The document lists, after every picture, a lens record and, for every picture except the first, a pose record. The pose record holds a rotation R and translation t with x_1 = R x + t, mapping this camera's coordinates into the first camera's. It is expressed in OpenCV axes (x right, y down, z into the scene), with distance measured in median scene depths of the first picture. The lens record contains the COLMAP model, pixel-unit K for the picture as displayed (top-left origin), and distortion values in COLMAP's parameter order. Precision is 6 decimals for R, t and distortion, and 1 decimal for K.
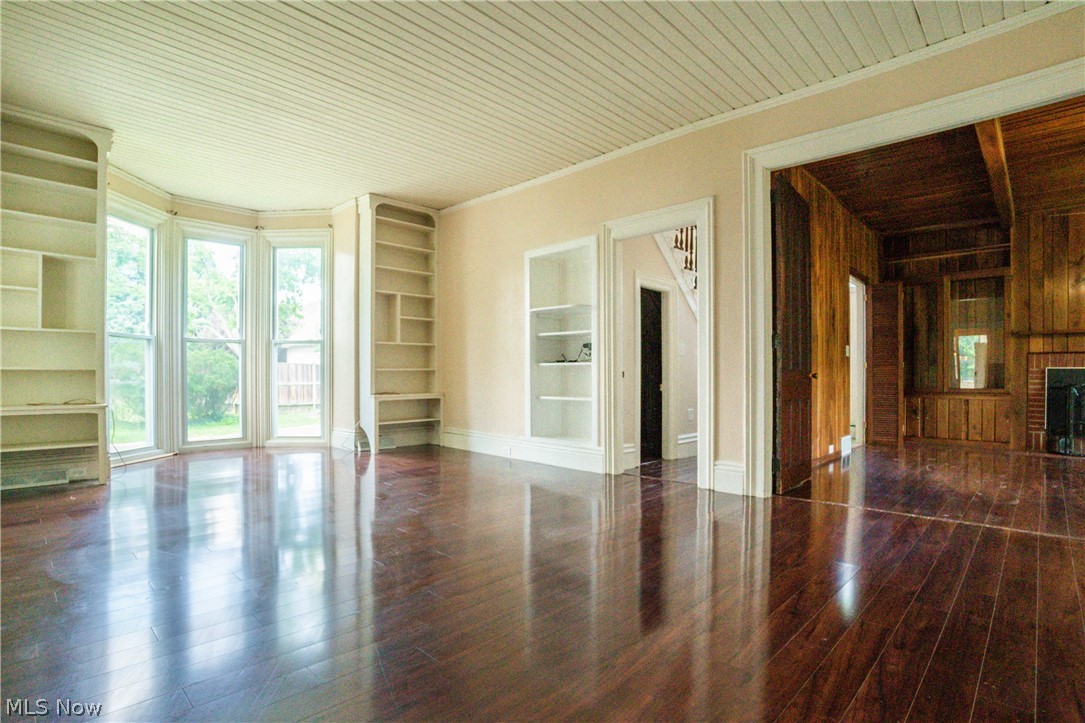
lens RADIAL K [[529.2, 0, 557.8], [0, 529.2, 374.1], [0, 0, 1]] dist [-0.083197, 0.024772]
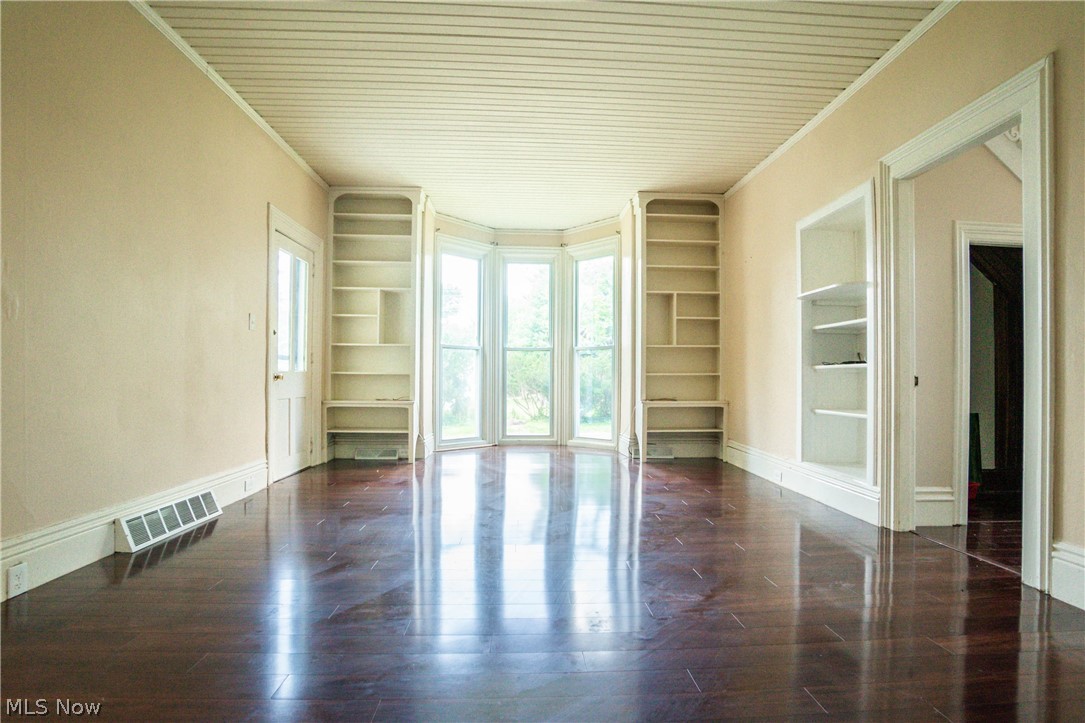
lens RADIAL K [[529.2, 0, 557.8], [0, 529.2, 374.1], [0, 0, 1]] dist [-0.083197, 0.024772]
pose [[0.725269, -0.001533, -0.688464, 0.201474], [-0.006314, 0.999941, -0.008878, 0.000621], [0.688437, 0.010786, 0.725216, 0.196287]]
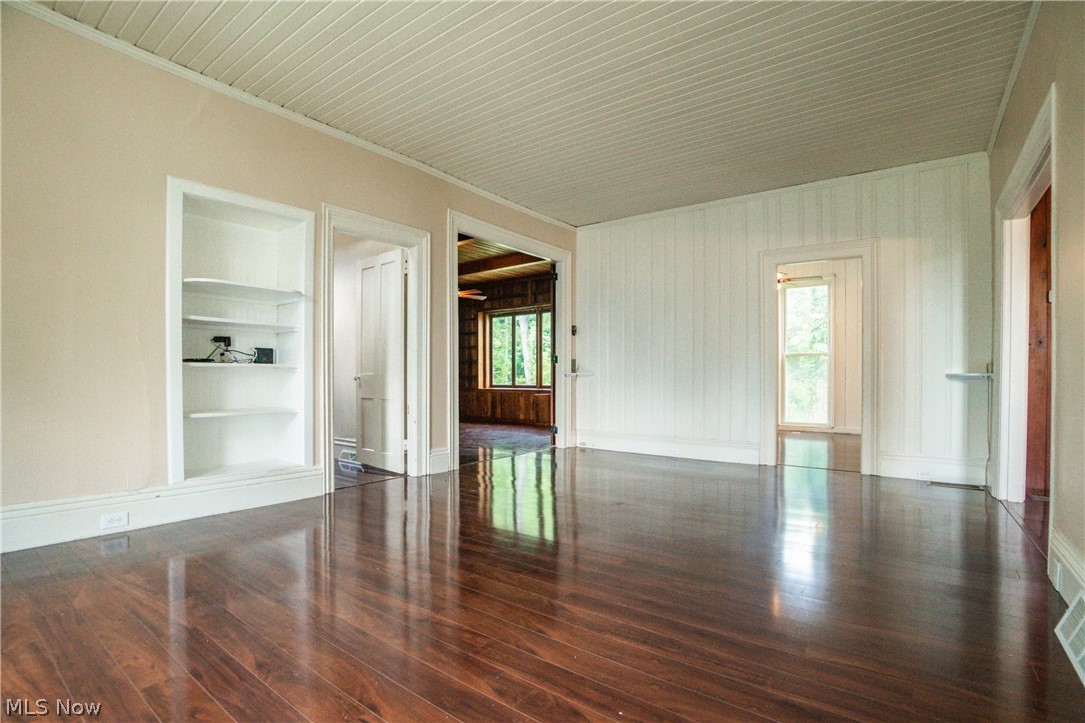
lens RADIAL K [[529.2, 0, 557.8], [0, 529.2, 374.1], [0, 0, 1]] dist [-0.083197, 0.024772]
pose [[-0.101820, -0.001378, 0.994802, -0.658402], [0.002517, 0.999995, 0.001643, -0.005840], [-0.994800, 0.002671, -0.101816, 0.593364]]
